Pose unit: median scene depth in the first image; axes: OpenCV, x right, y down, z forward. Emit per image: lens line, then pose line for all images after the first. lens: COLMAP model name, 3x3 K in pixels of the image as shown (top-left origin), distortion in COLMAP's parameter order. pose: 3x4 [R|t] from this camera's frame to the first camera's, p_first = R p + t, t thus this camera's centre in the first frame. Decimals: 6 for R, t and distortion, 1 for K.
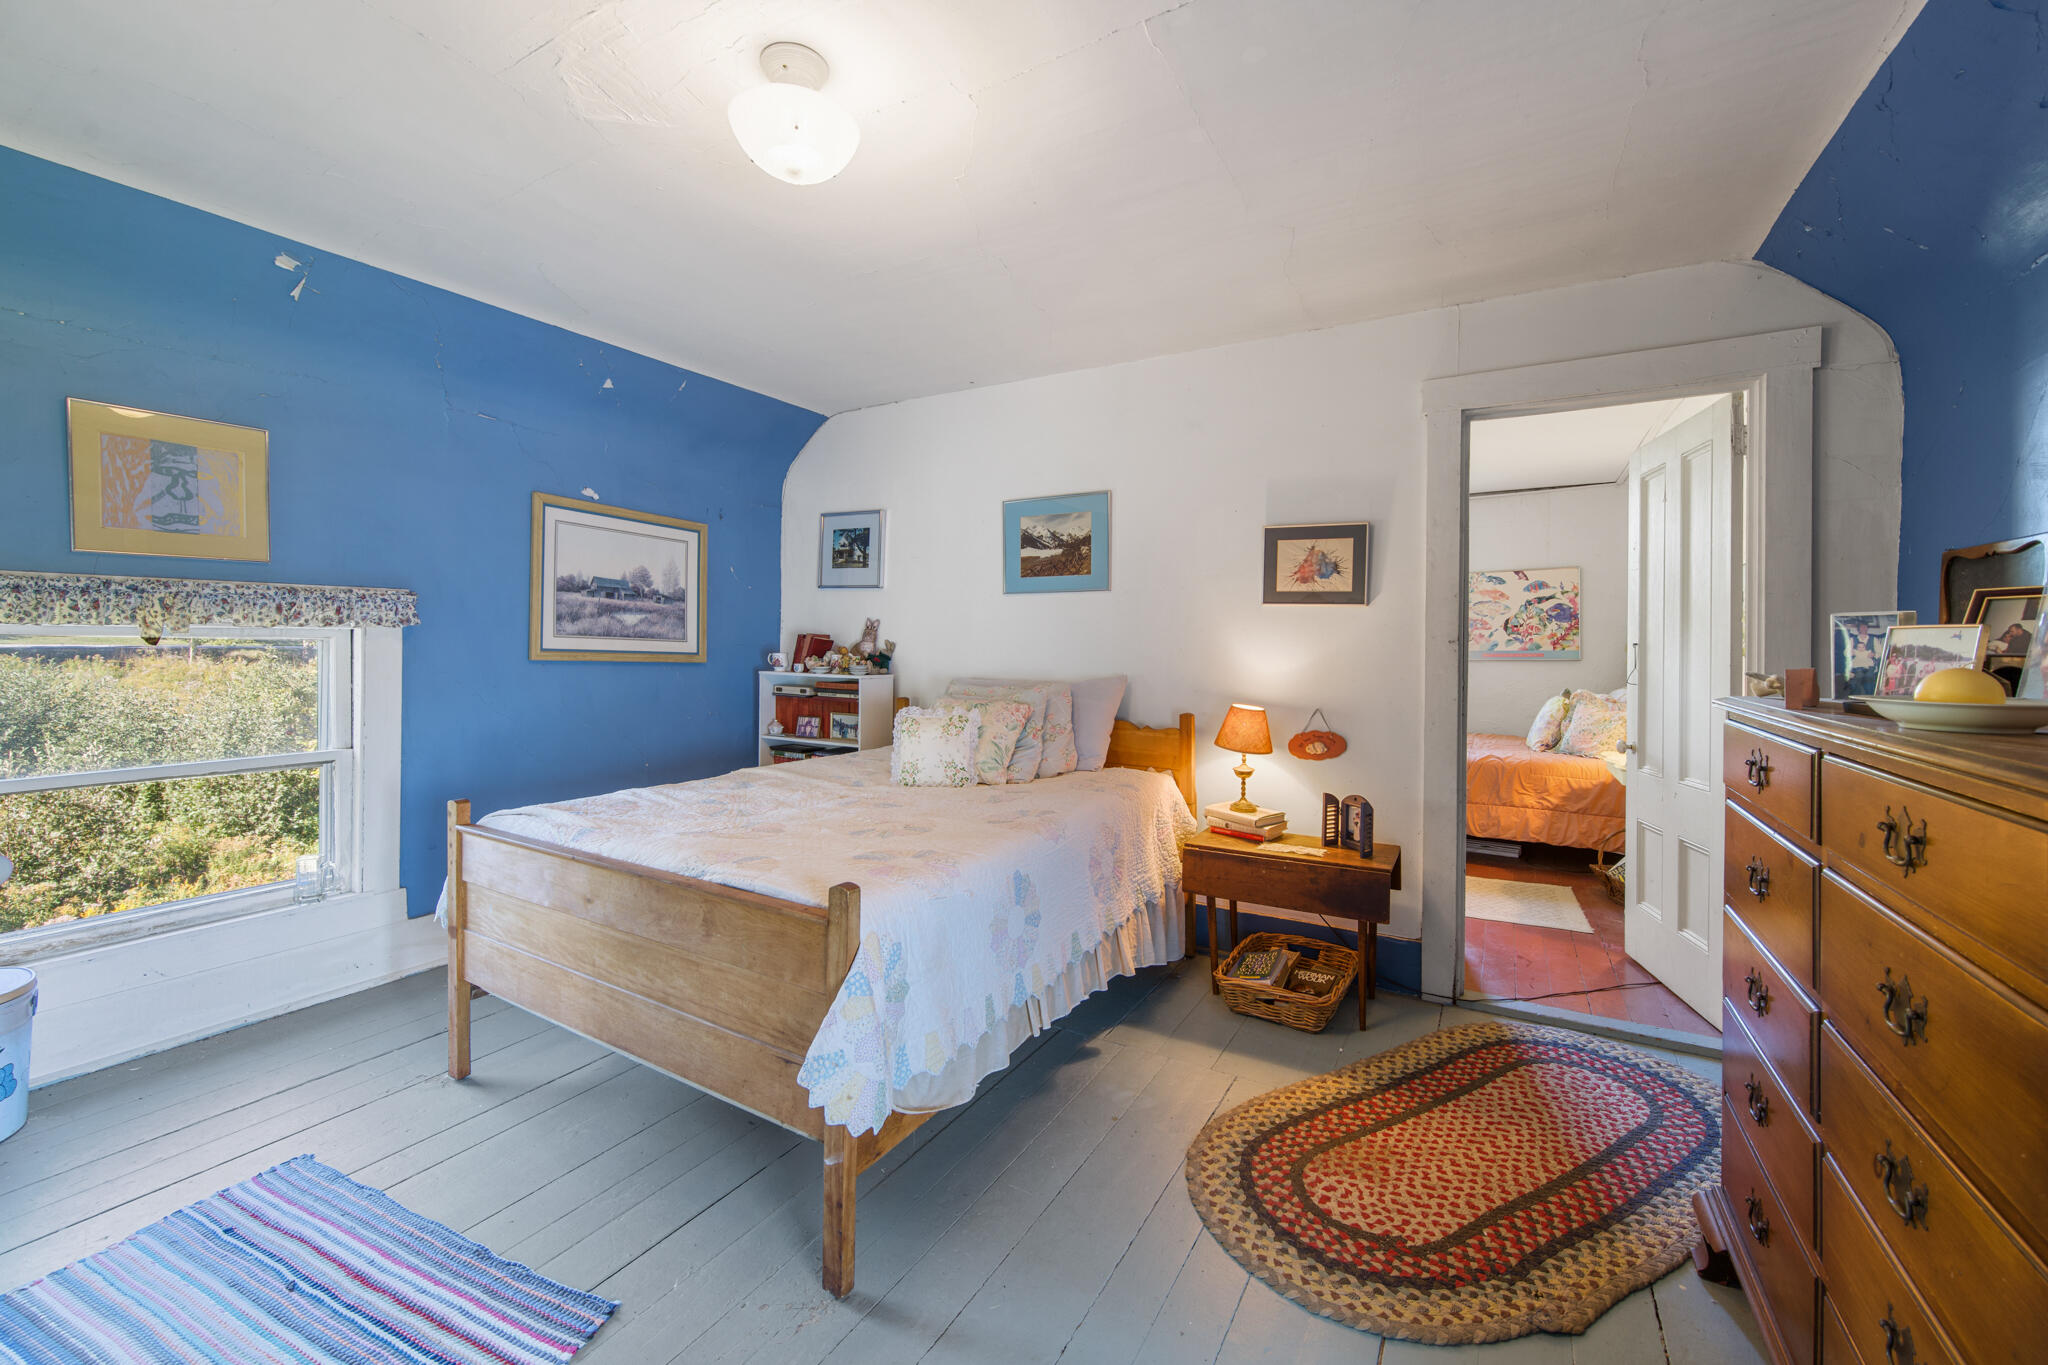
lens RADIAL K [[830.5, 0, 1028.0], [0, 830.5, 640.5], [0, 0, 1]] dist [-0.002810, -0.000407]
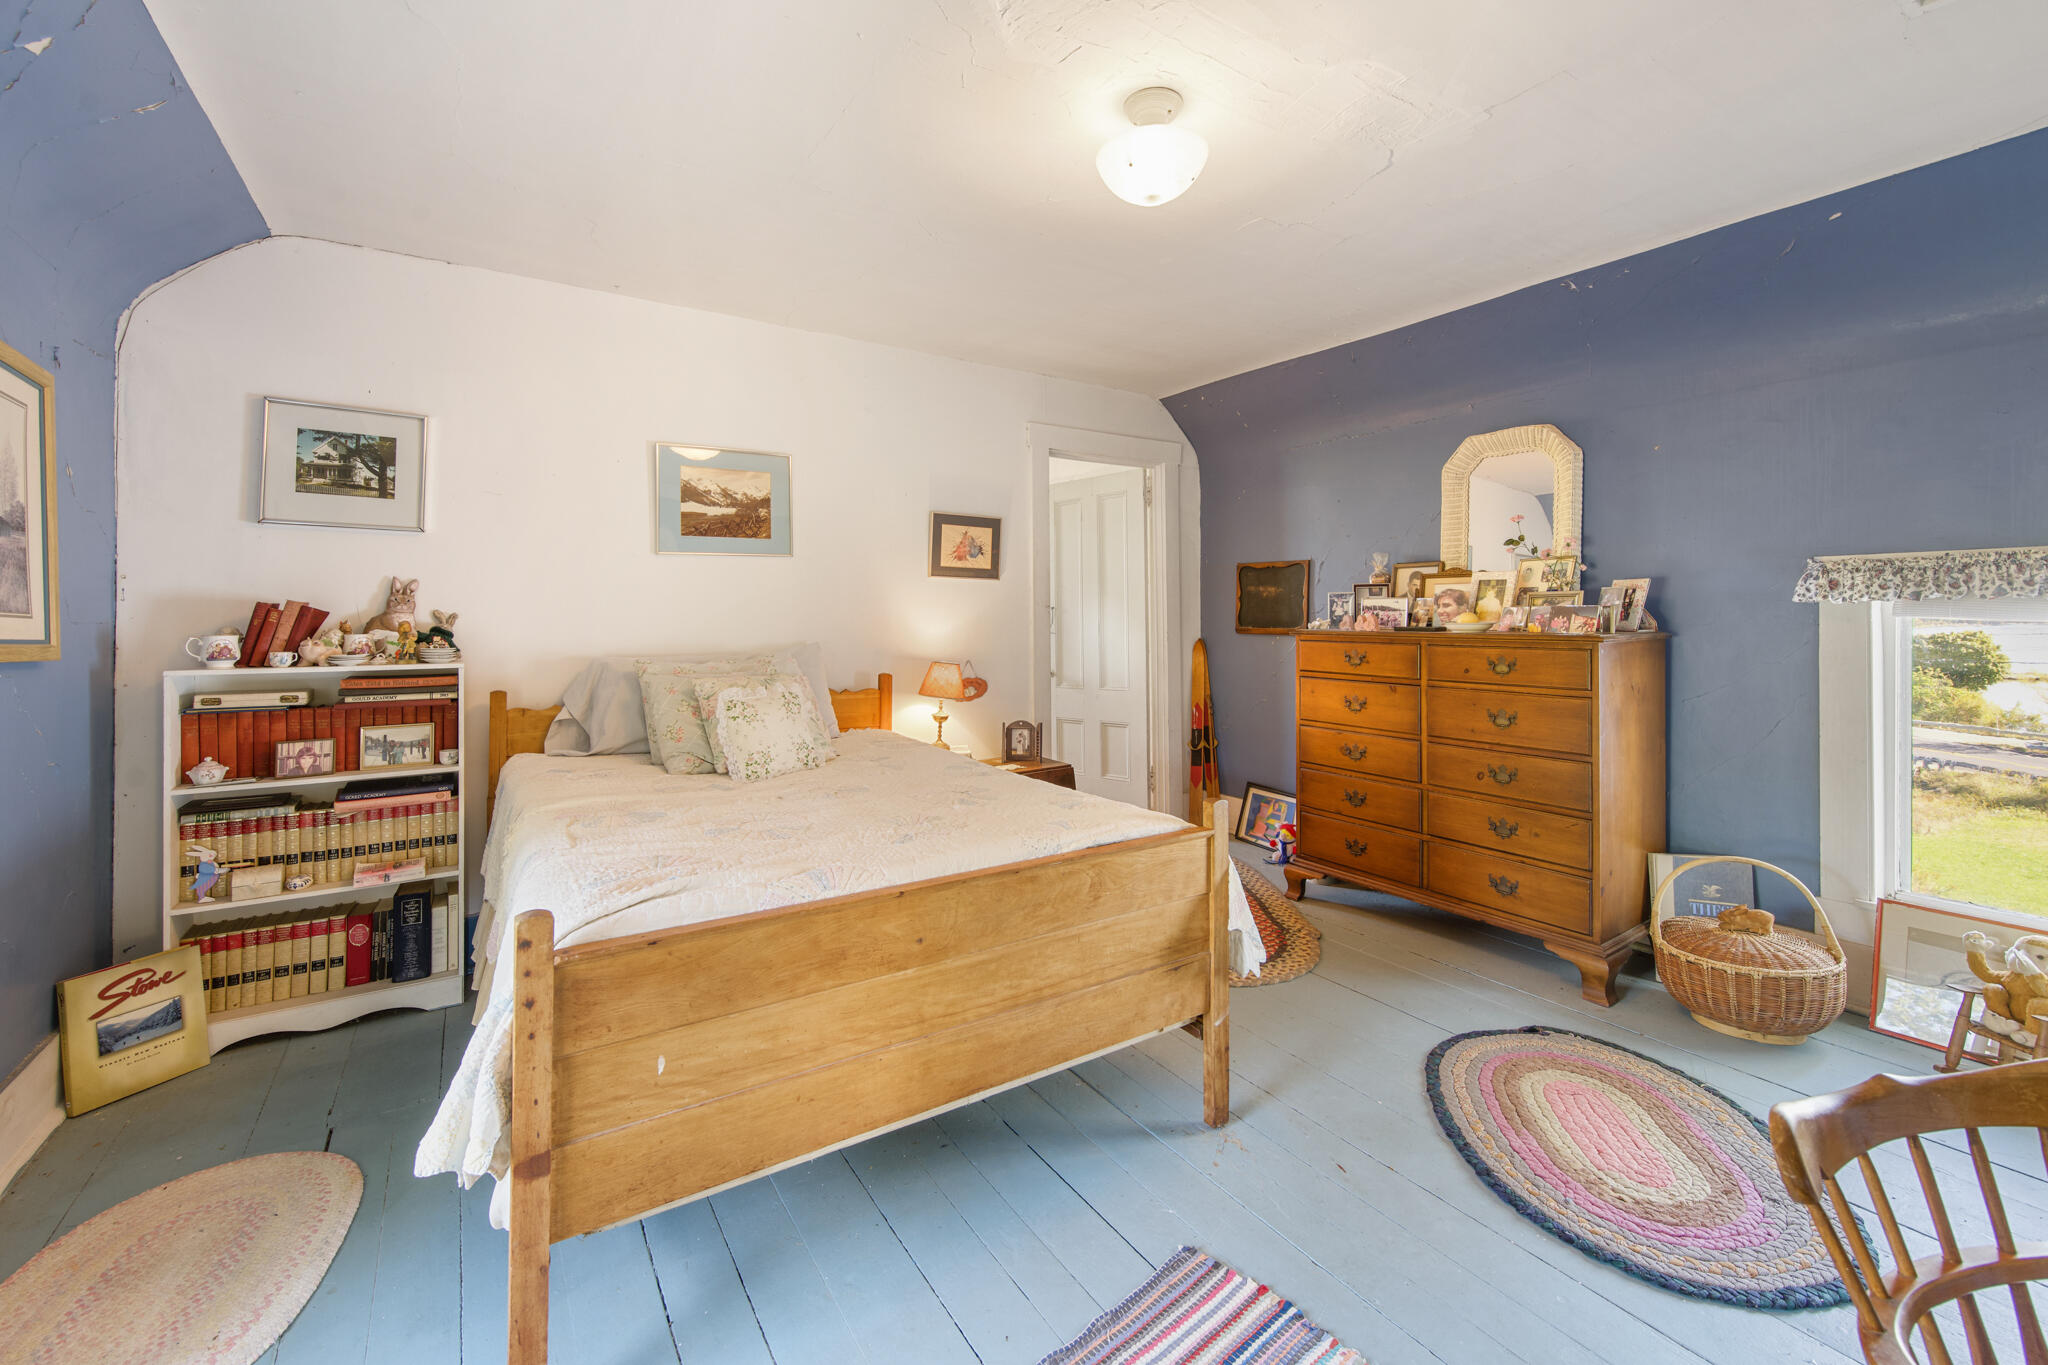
lens RADIAL K [[849.1, 0, 1024.4], [0, 849.1, 606.5], [0, 0, 1]] dist [-0.002117, -0.000107]
pose [[0.430167, -0.005034, 0.902735, -0.659581], [0.007371, 0.999971, 0.002064, -0.001794], [-0.902719, 0.005766, 0.430192, 0.307743]]
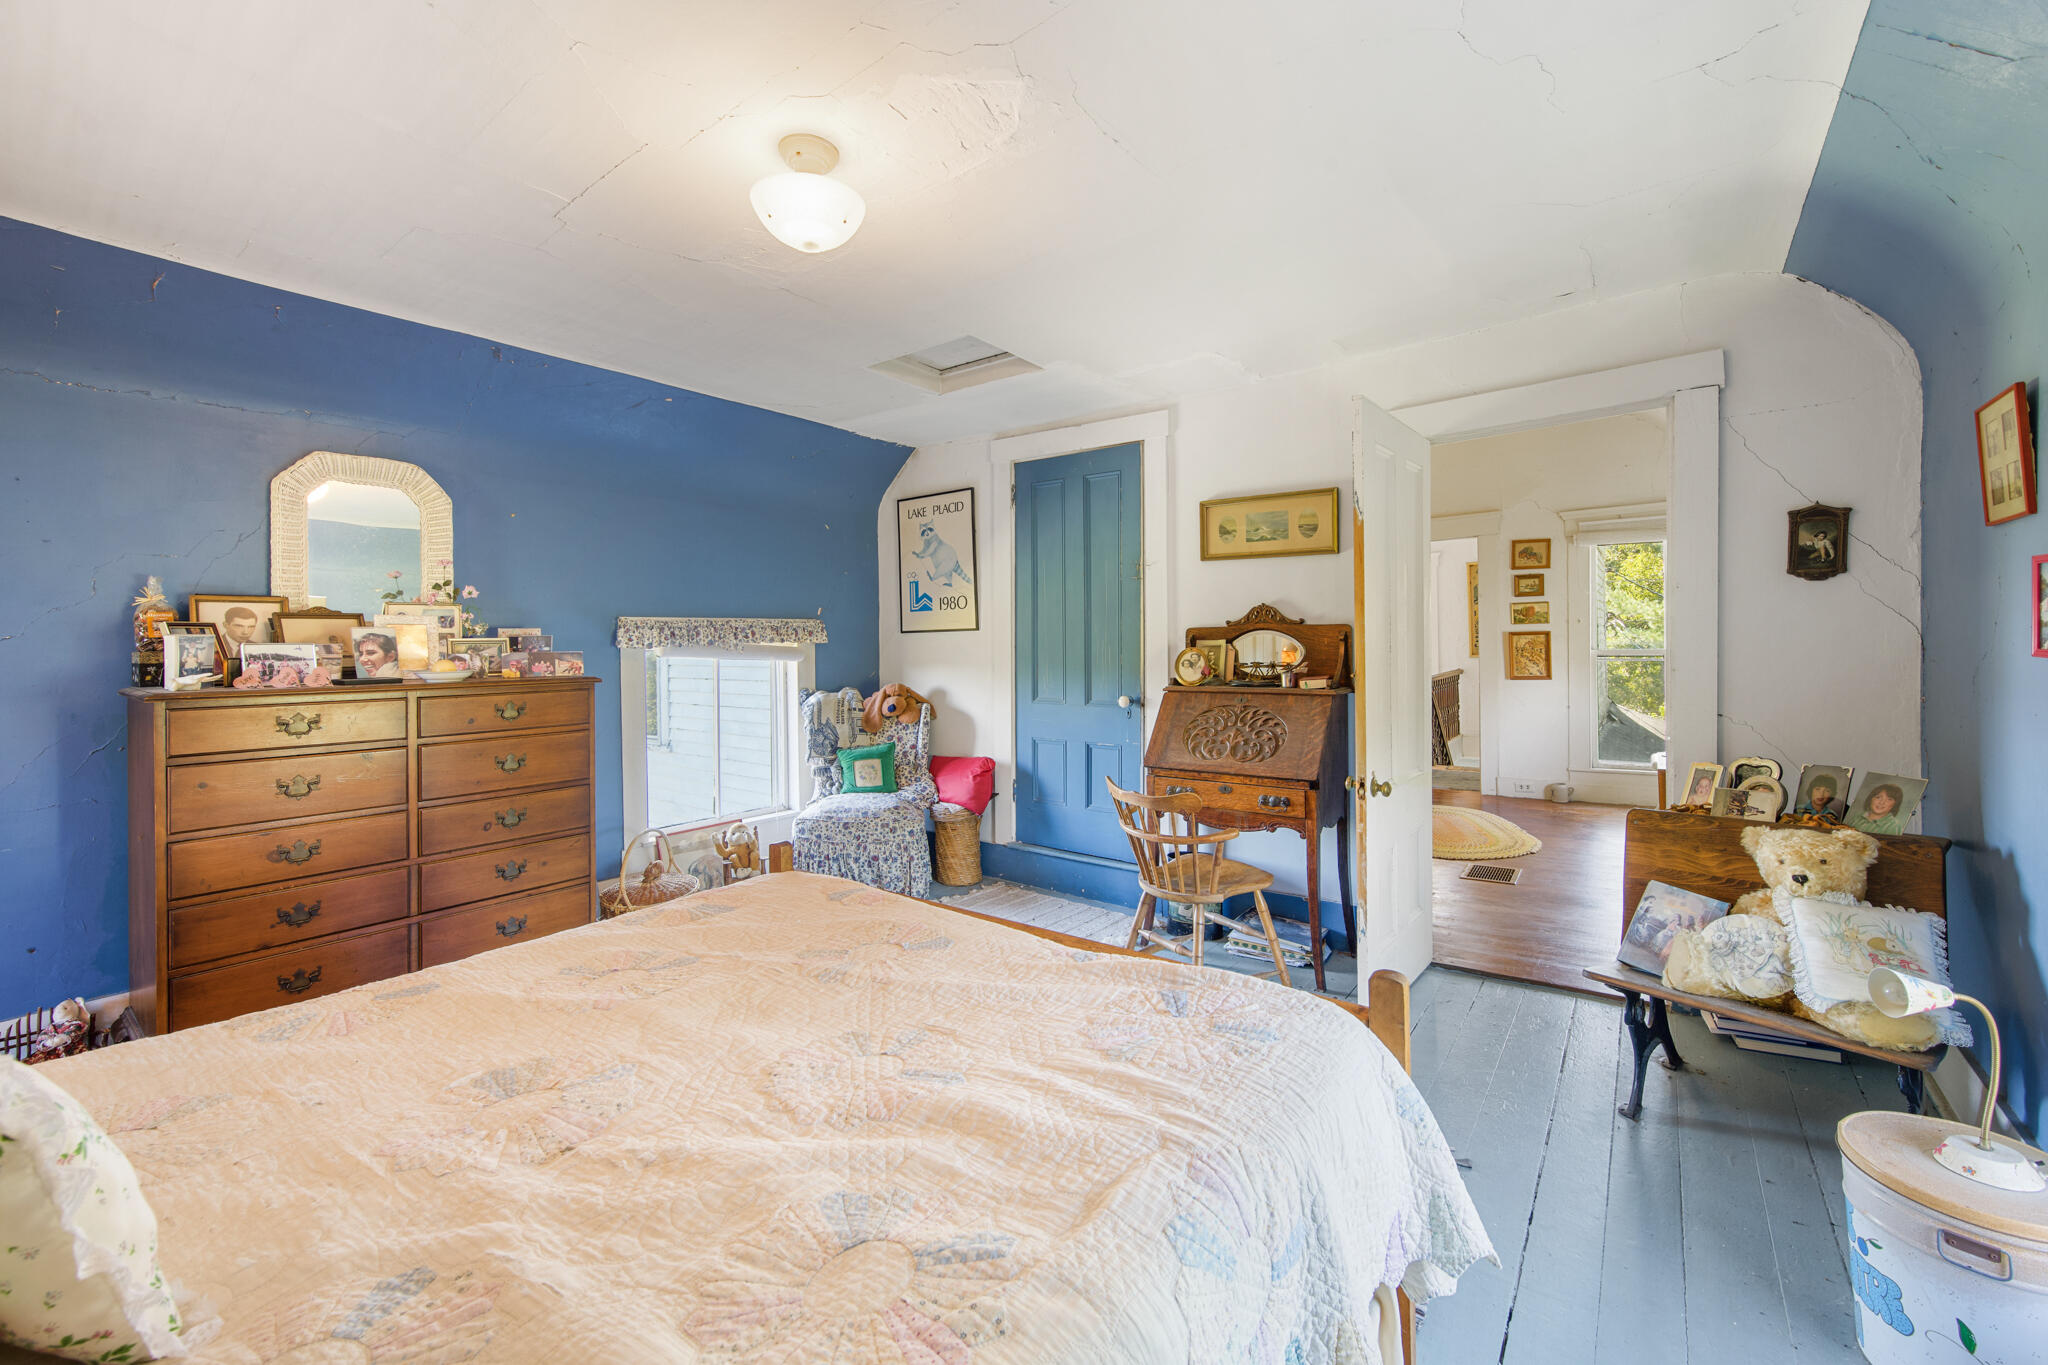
lens RADIAL K [[830.5, 0, 1028.0], [0, 830.5, 640.5], [0, 0, 1]] dist [-0.002810, -0.000407]
pose [[-0.994505, -0.001252, 0.104684, 0.129864], [-0.001130, 0.999999, 0.001219, -0.021793], [-0.104685, 0.001094, -0.994505, 1.898225]]
